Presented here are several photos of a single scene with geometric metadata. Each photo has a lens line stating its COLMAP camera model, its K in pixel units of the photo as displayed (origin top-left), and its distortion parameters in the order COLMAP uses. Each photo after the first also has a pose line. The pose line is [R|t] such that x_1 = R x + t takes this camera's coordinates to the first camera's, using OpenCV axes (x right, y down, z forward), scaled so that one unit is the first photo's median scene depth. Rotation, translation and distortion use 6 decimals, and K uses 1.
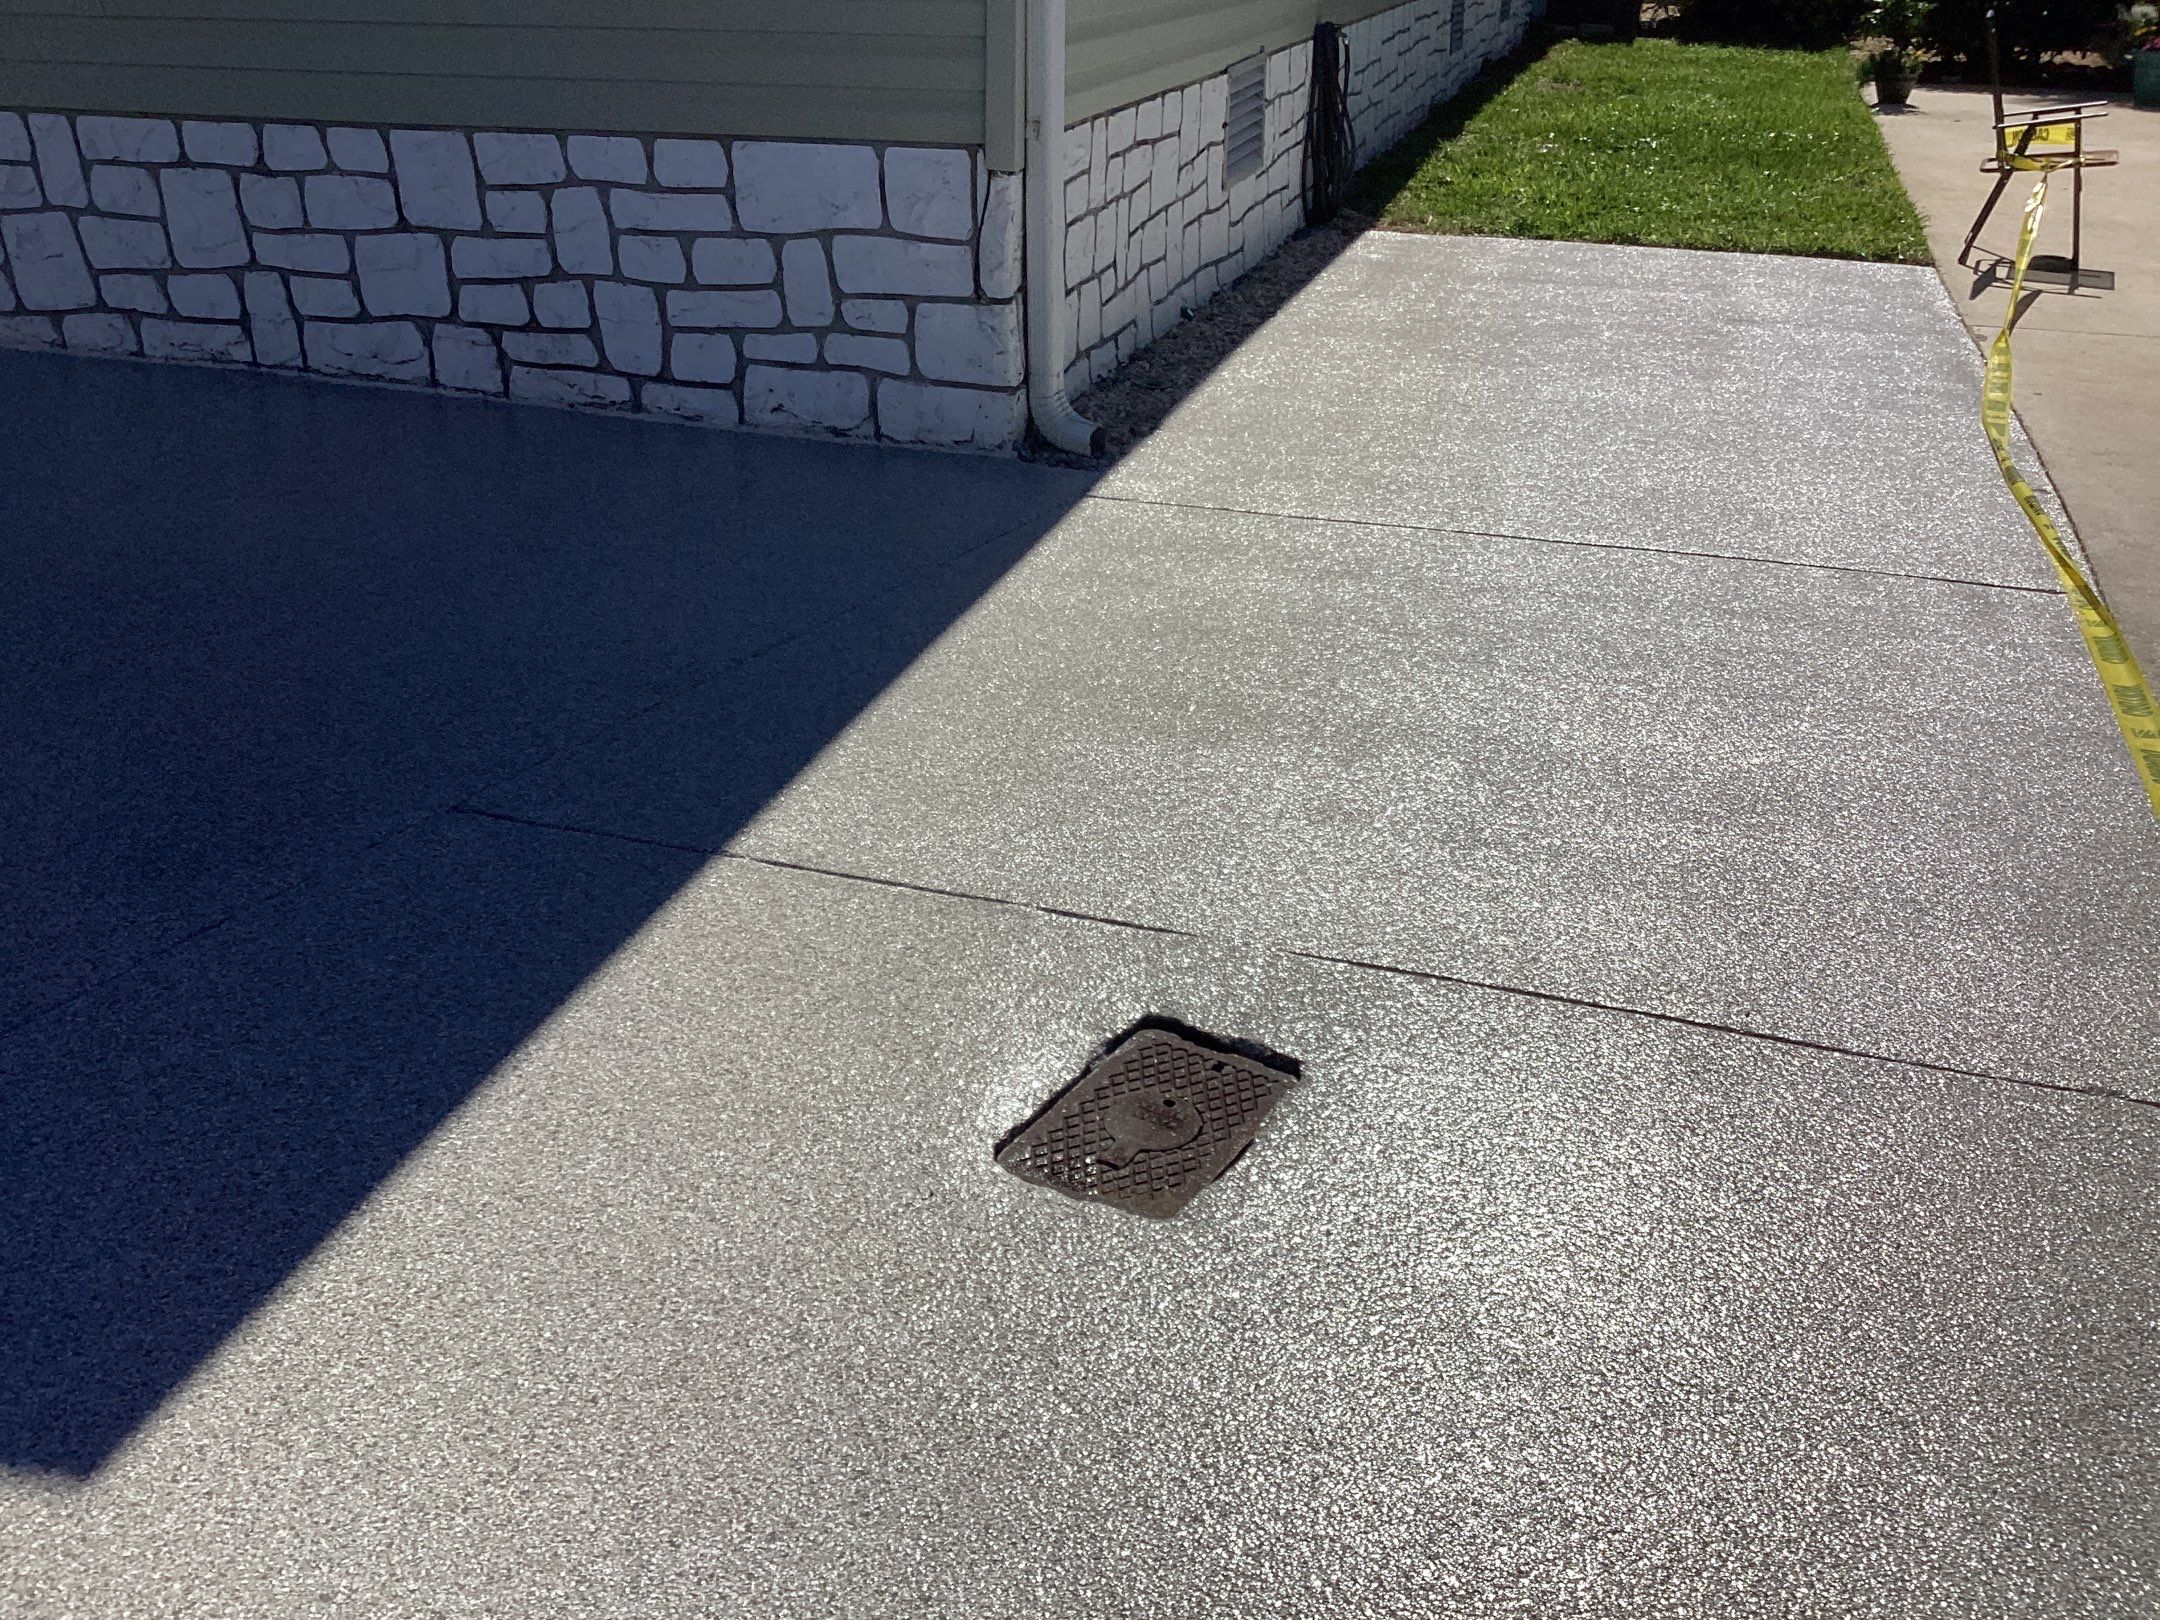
lens RADIAL K [[1916.0, 0, 1080.0], [0, 1916.0, 810.0], [0, 0, 1]] dist [-0.065094, 0.014737]
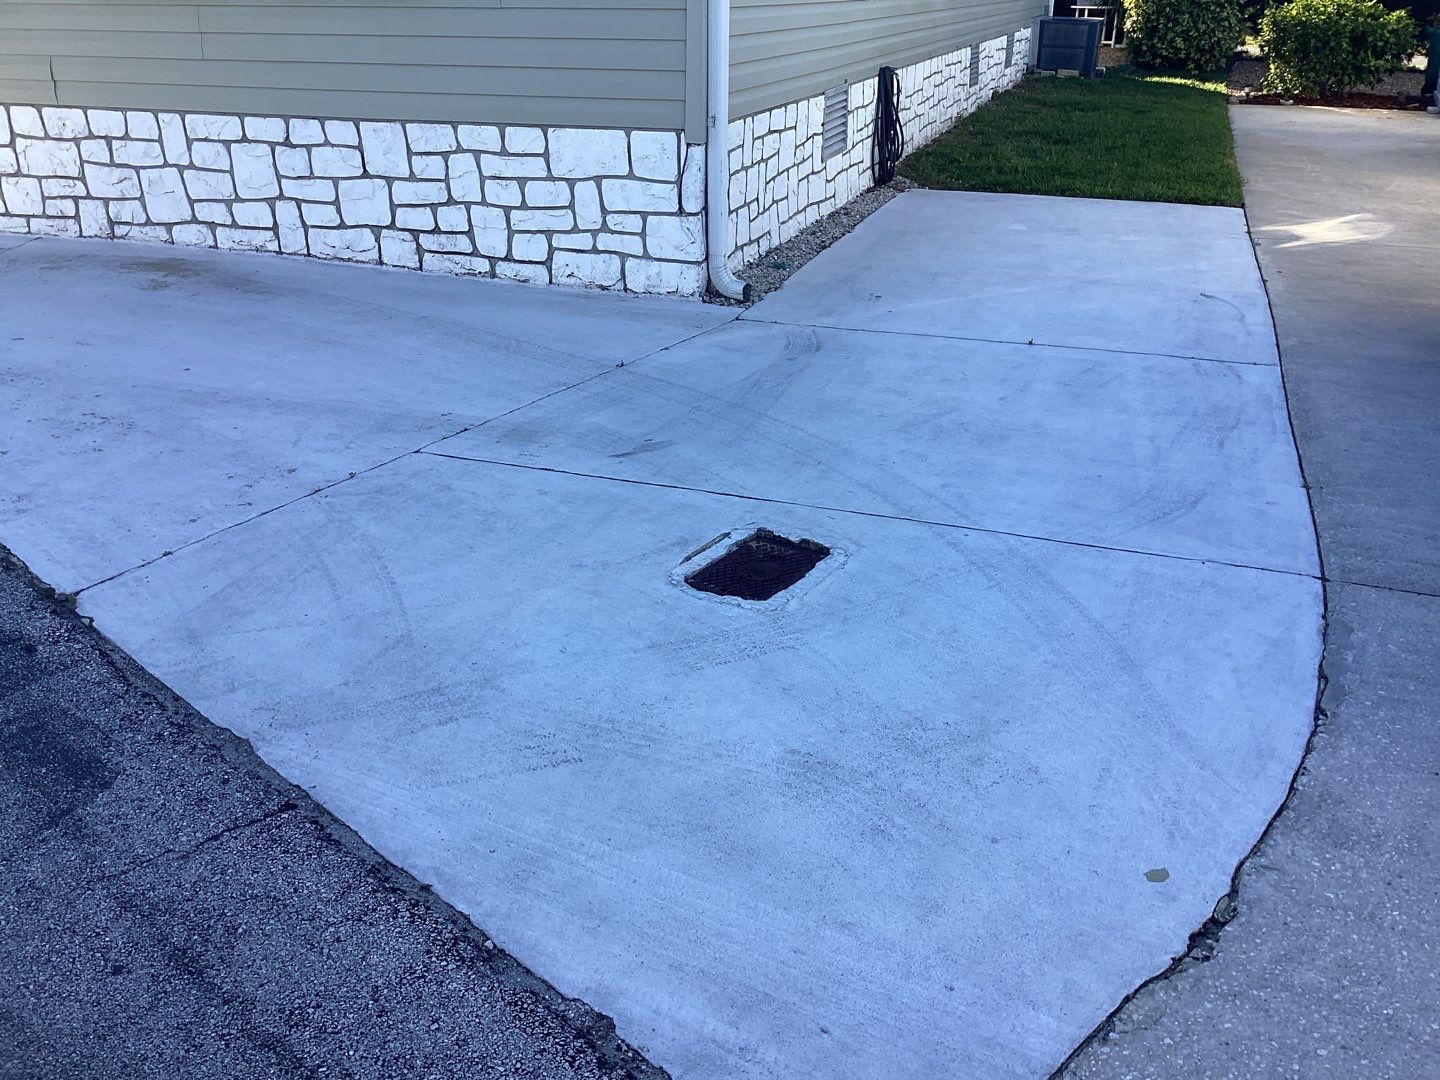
lens RADIAL K [[1192.4, 0, 720.0], [0, 1192.4, 540.0], [0, 0, 1]] dist [-0.041788, -0.005834]
pose [[0.999739, 0.006486, -0.021900, 0.010538], [-0.006848, 0.999841, -0.016456, 0.058846], [0.021790, 0.016602, 0.999625, -0.126253]]
